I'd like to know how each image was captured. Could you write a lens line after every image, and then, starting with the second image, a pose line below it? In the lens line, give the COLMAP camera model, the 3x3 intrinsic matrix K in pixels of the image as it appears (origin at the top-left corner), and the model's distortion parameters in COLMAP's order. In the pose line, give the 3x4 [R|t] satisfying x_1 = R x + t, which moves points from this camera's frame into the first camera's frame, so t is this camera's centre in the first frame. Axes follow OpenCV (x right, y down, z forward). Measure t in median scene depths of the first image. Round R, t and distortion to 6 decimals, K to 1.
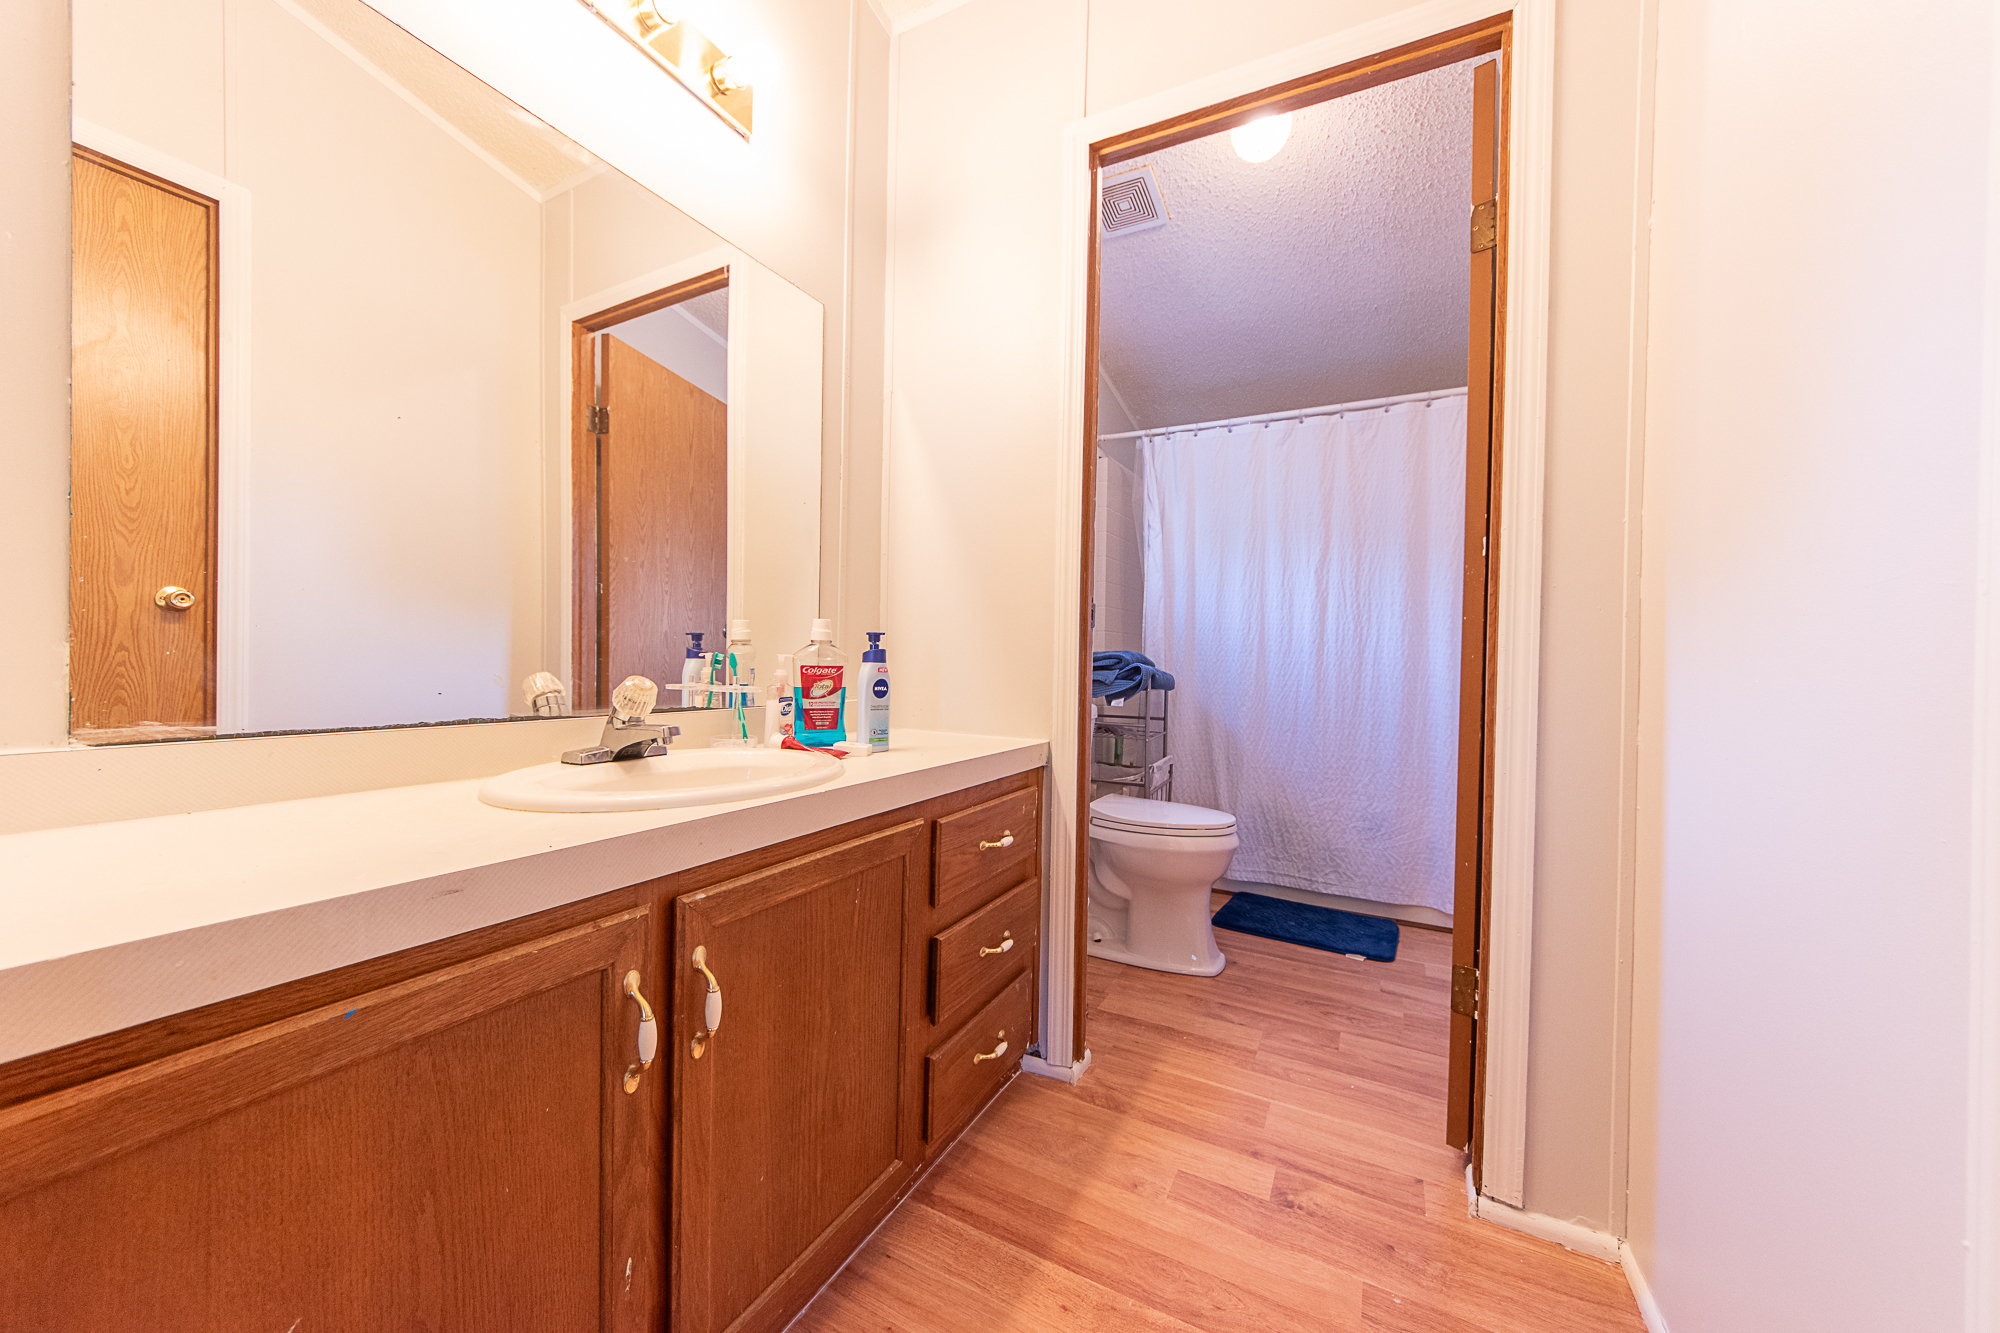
lens RADIAL K [[721.6, 0, 1004.6], [0, 721.6, 669.0], [0, 0, 1]] dist [0.000324, -0.000788]
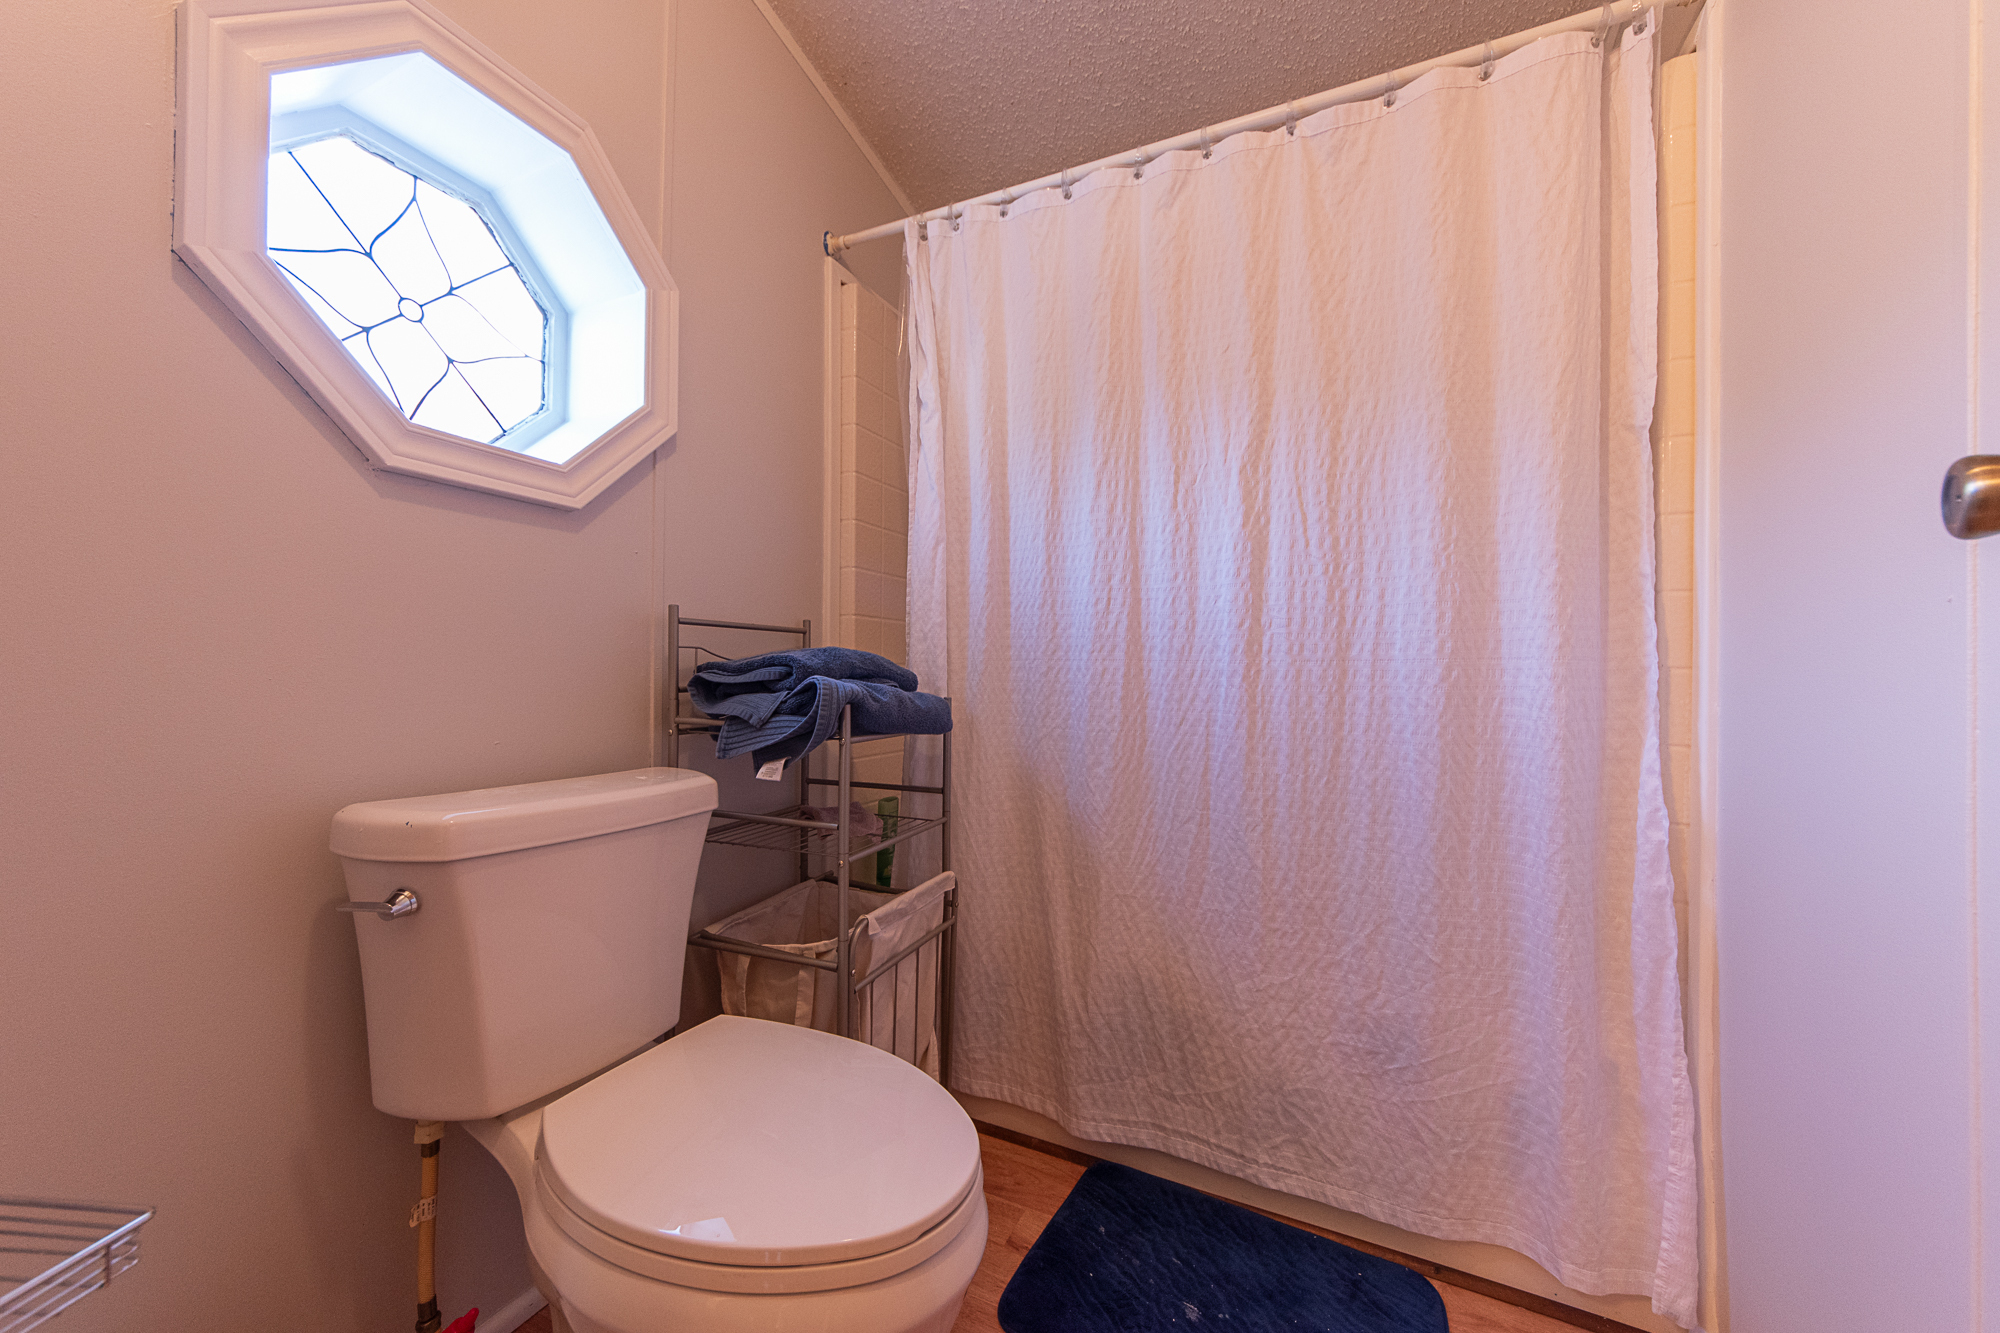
lens RADIAL K [[721.6, 0, 1004.1], [0, 721.6, 669.7], [0, 0, 1]] dist [0.000324, -0.000788]
pose [[0.998924, -0.006934, 0.045851, 0.287884], [0.008064, 0.999667, -0.024521, -0.000099], [-0.045666, 0.024865, 0.998647, 0.615197]]
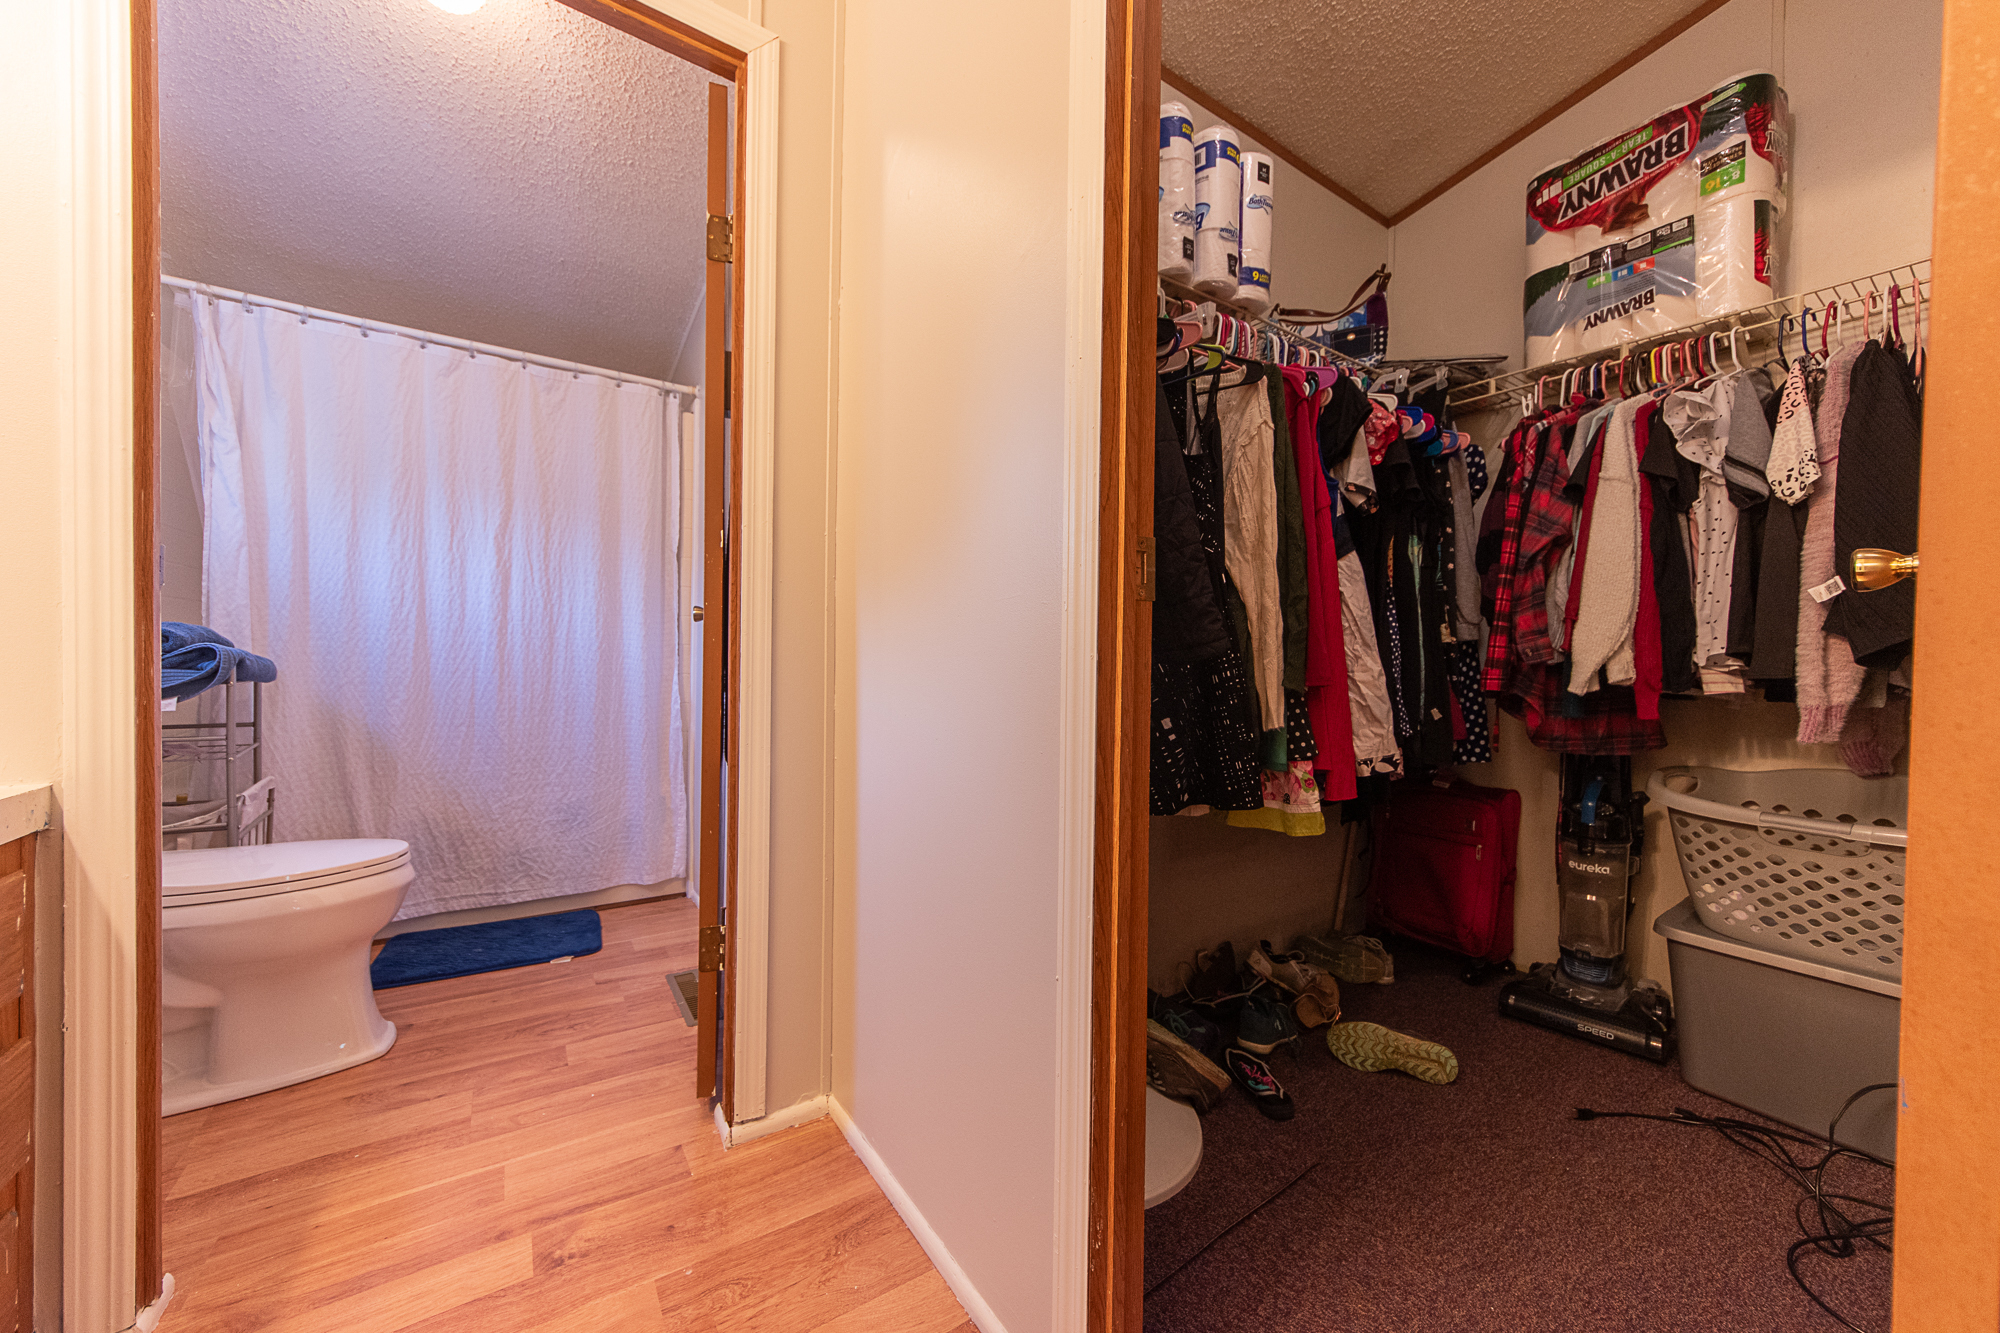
lens RADIAL K [[721.6, 0, 996.7], [0, 721.6, 669.1], [0, 0, 1]] dist [0.000324, -0.000788]
pose [[0.467382, -0.026846, 0.883648, -0.061796], [0.001390, 0.999560, 0.029633, -0.002864], [-0.884054, -0.012622, 0.467214, 0.070811]]
